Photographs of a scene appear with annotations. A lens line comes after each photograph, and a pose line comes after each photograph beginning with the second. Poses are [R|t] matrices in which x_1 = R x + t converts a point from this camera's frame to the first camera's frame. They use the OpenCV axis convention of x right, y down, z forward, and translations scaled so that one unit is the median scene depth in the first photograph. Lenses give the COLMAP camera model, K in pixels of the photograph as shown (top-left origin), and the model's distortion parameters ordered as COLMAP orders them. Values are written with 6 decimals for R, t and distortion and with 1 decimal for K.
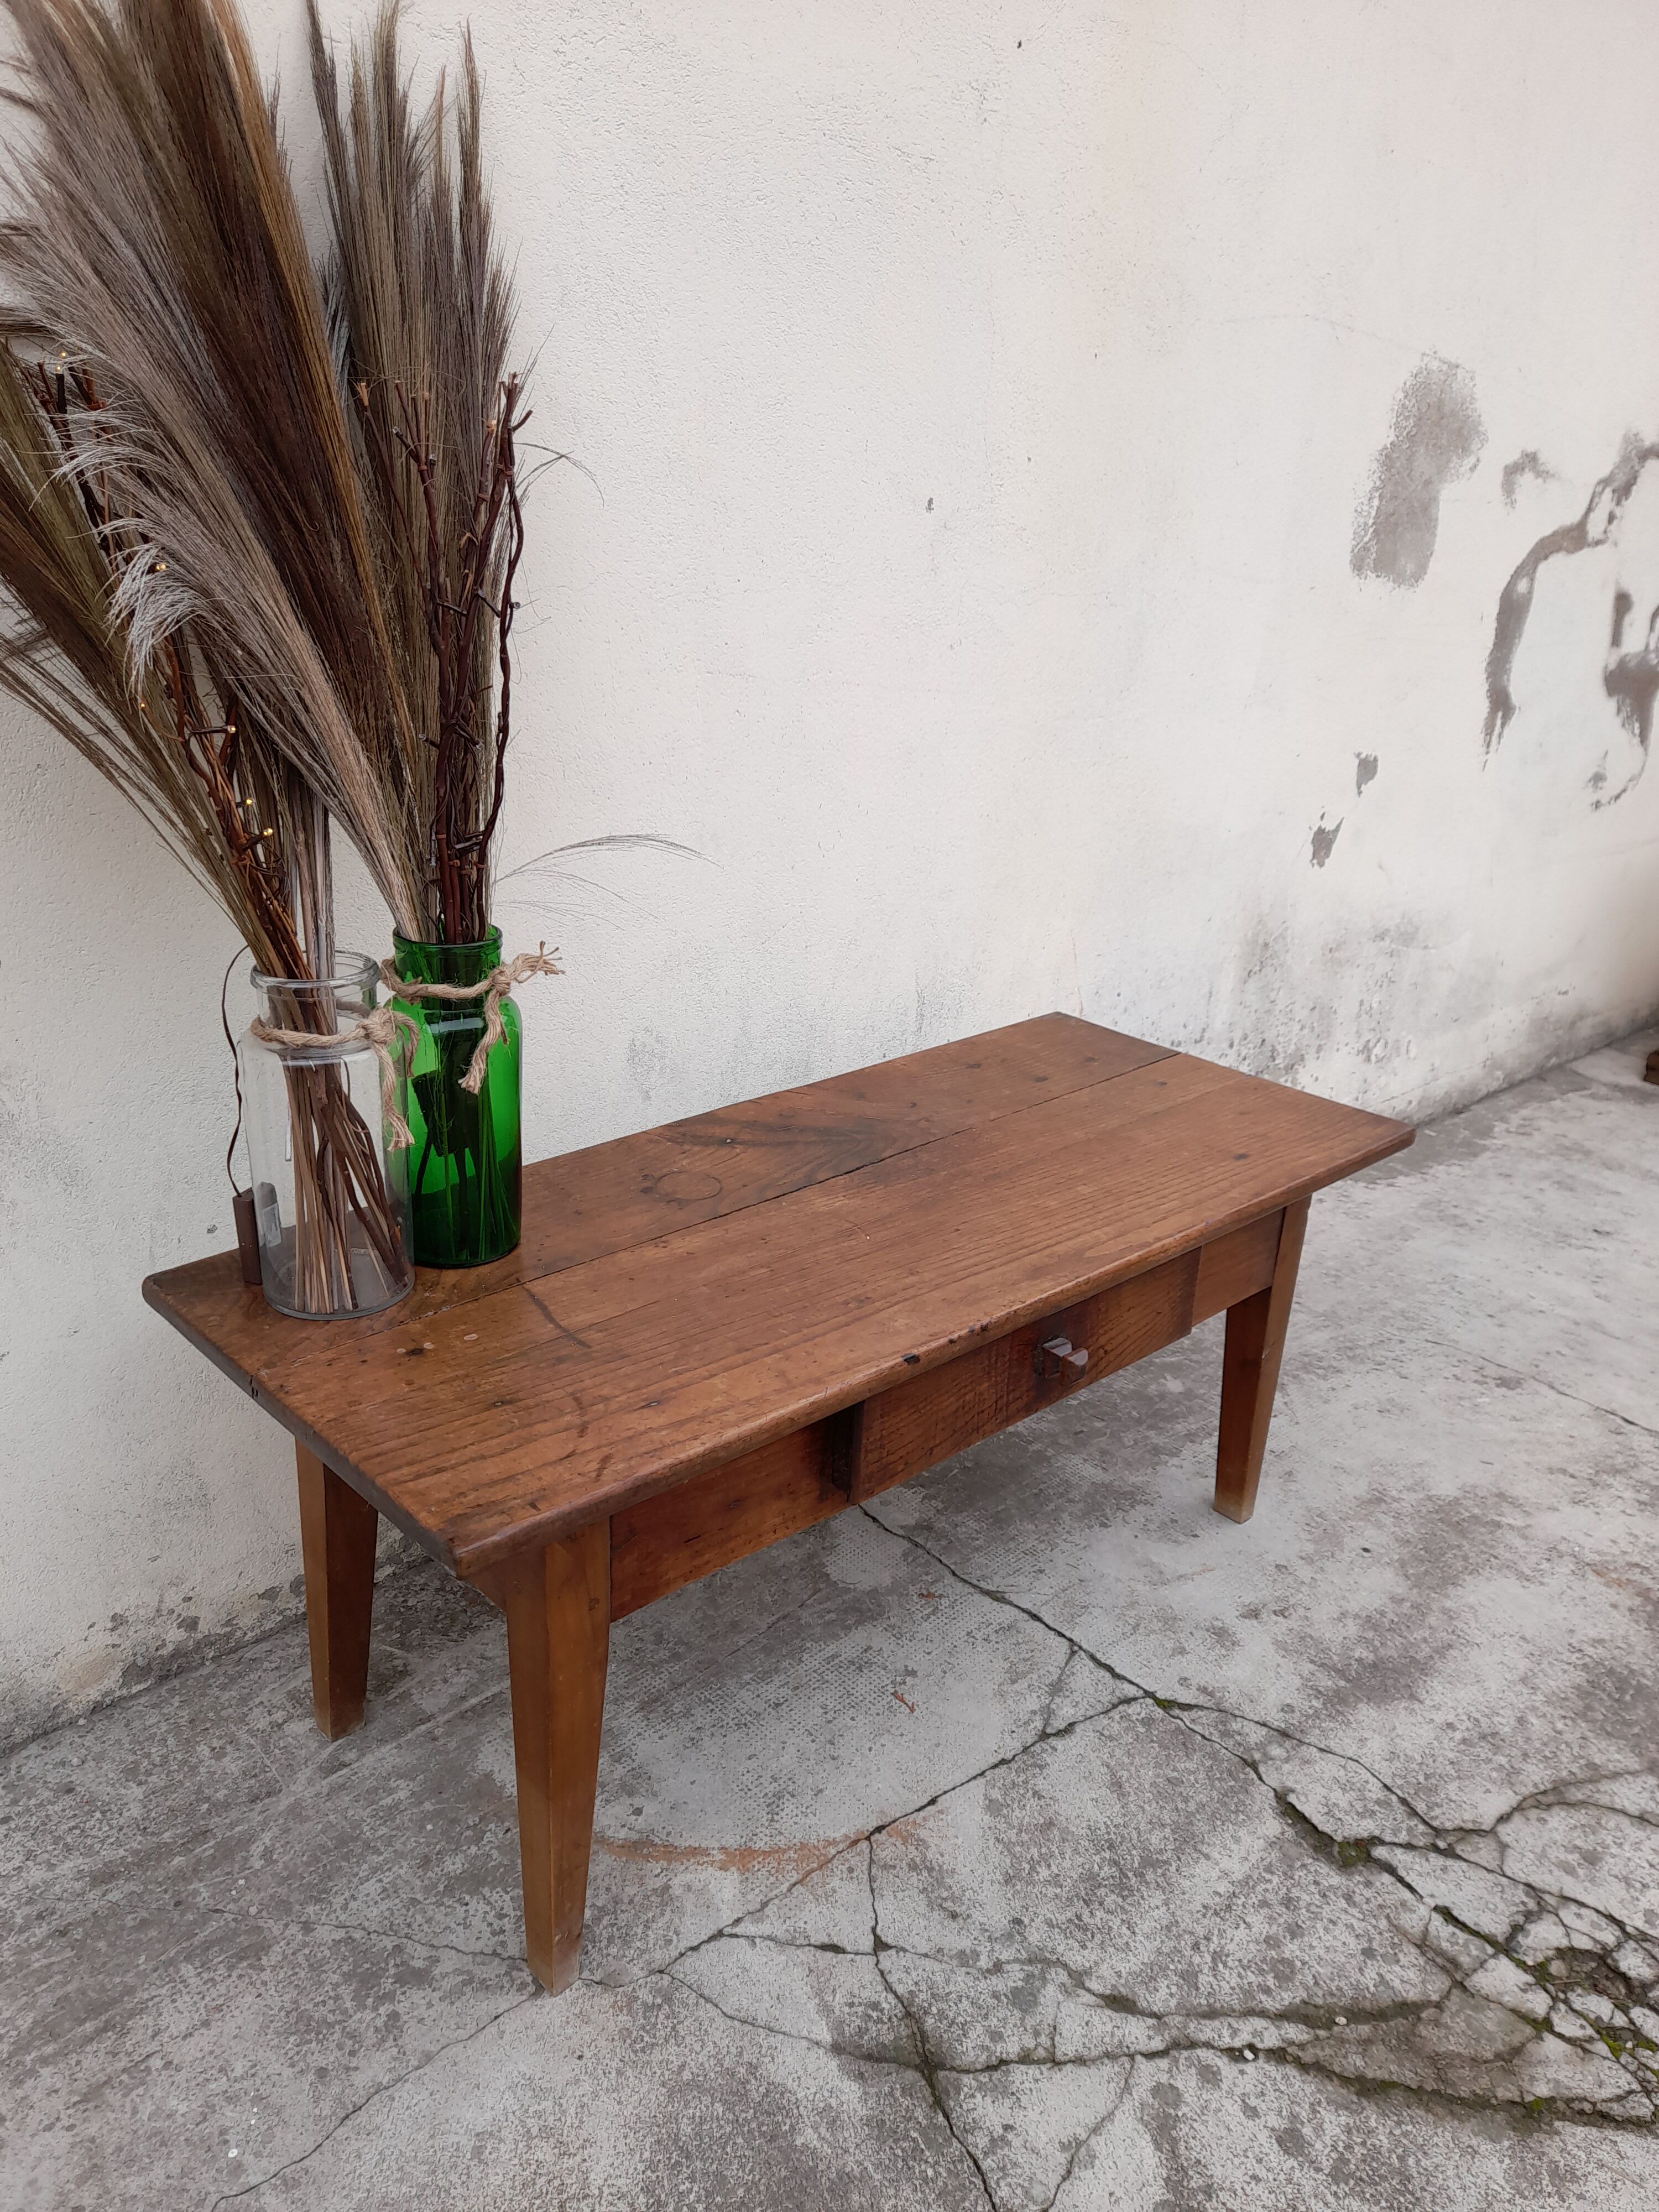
lens RADIAL K [[1616.5, 0, 842.1], [0, 1616.5, 1115.6], [0, 0, 1]] dist [0.060459, -0.059474]
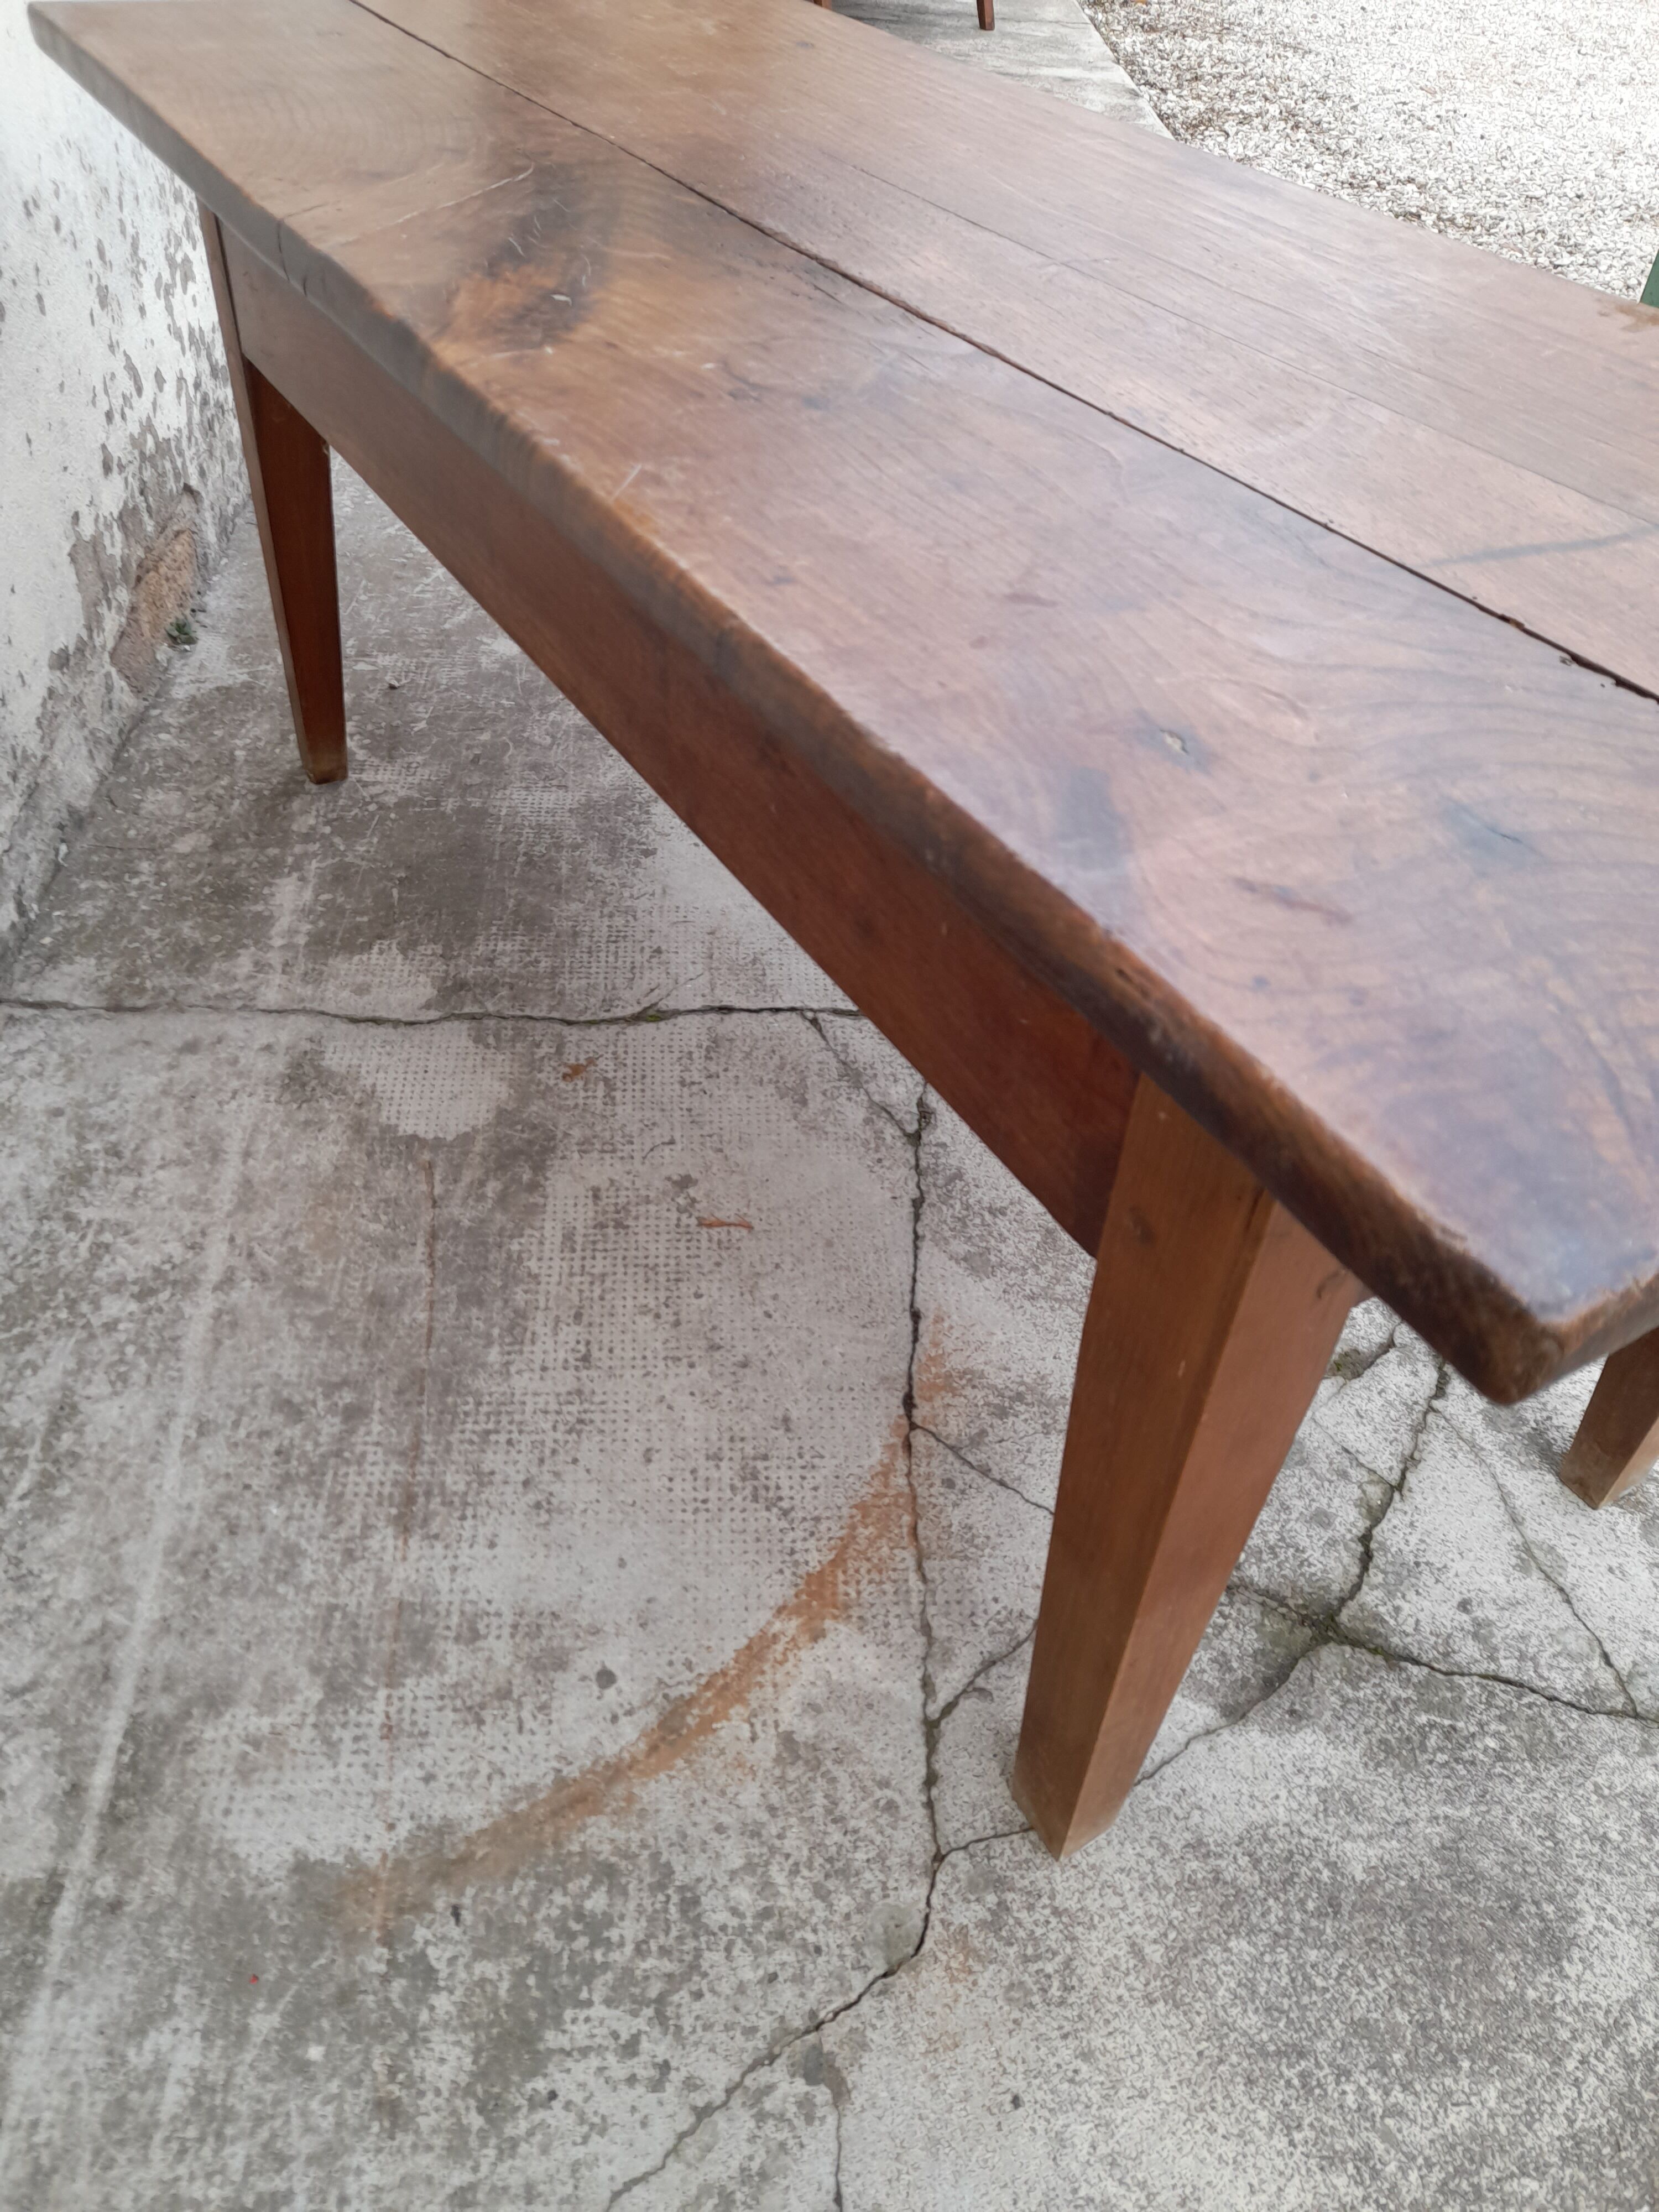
lens RADIAL K [[1575.1, 0, 807.6], [0, 1575.1, 1115.9], [0, 0, 1]] dist [0.046609, -0.036392]
pose [[0.648226, -0.537732, 0.539117, -0.251736], [0.267460, 0.823696, 0.499990, 0.047277], [-0.712929, -0.179915, 0.677763, 0.633691]]
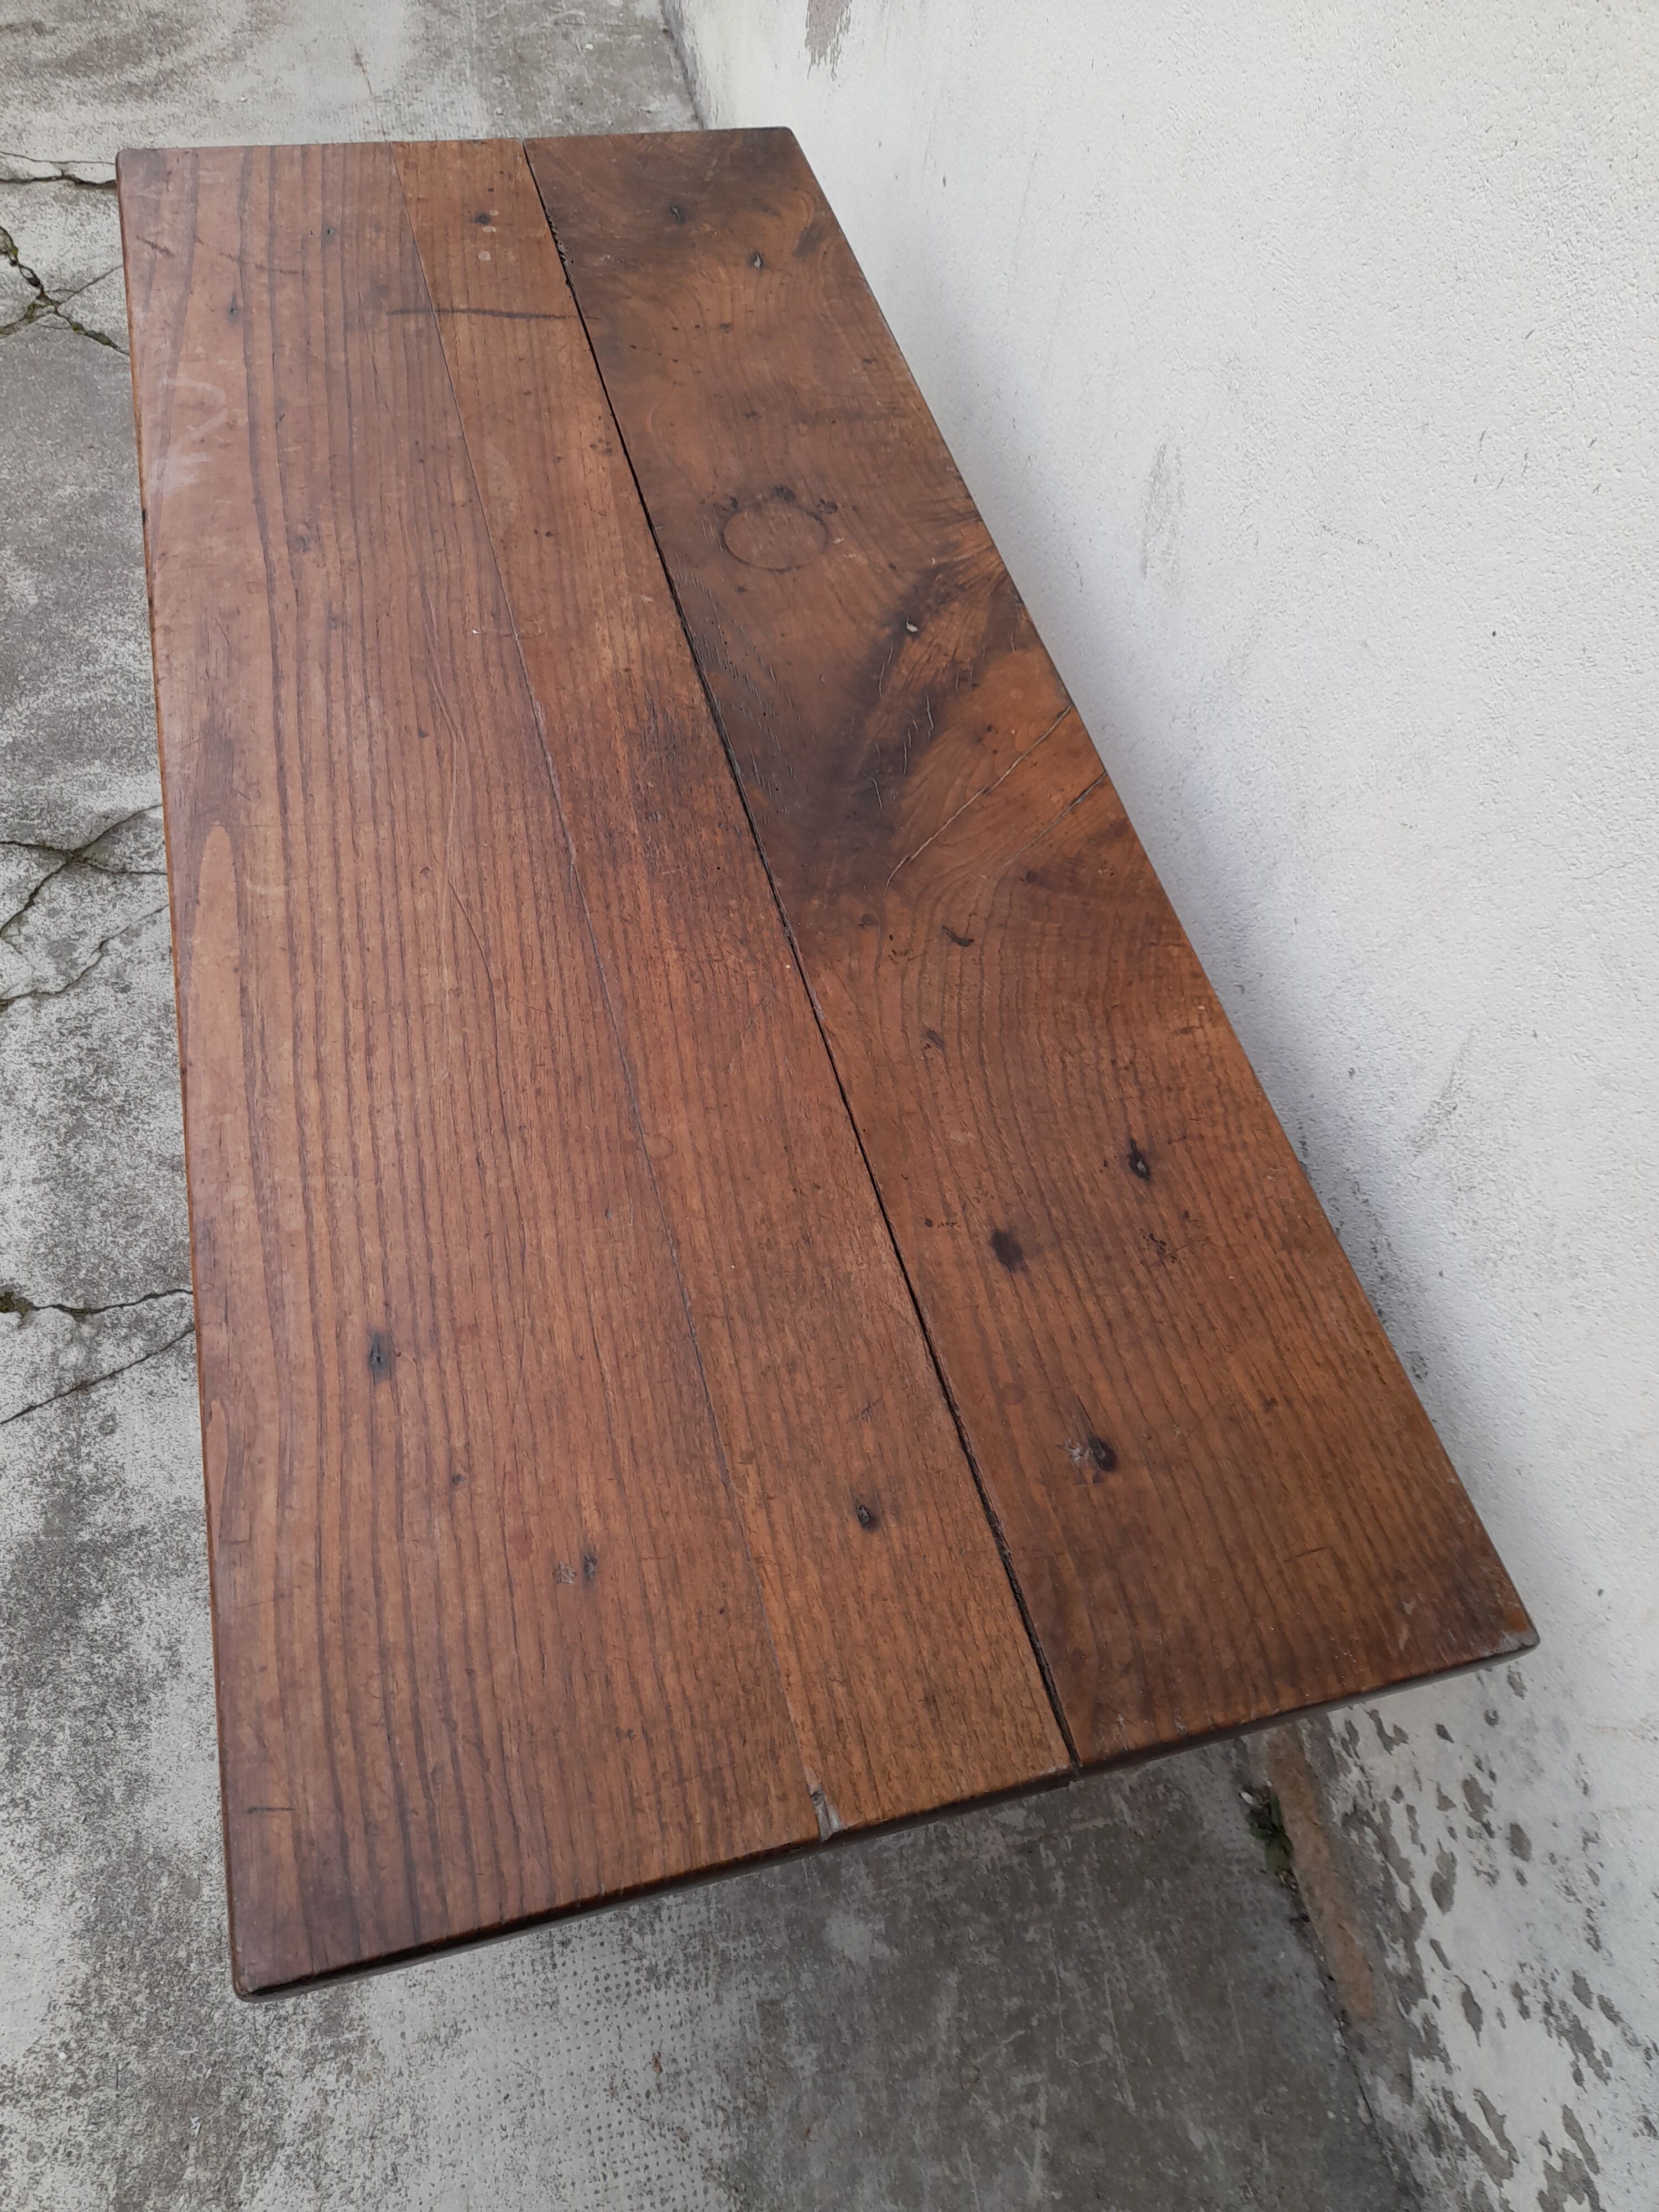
lens RADIAL K [[1620.5, 0, 792.2], [0, 1620.5, 1136.3], [0, 0, 1]] dist [0.042050, -0.048970]
pose [[-0.511224, 0.678010, -0.528160, 0.445781], [-0.397671, 0.358183, 0.844726, -0.438350], [0.761911, 0.641878, 0.086514, 1.176483]]
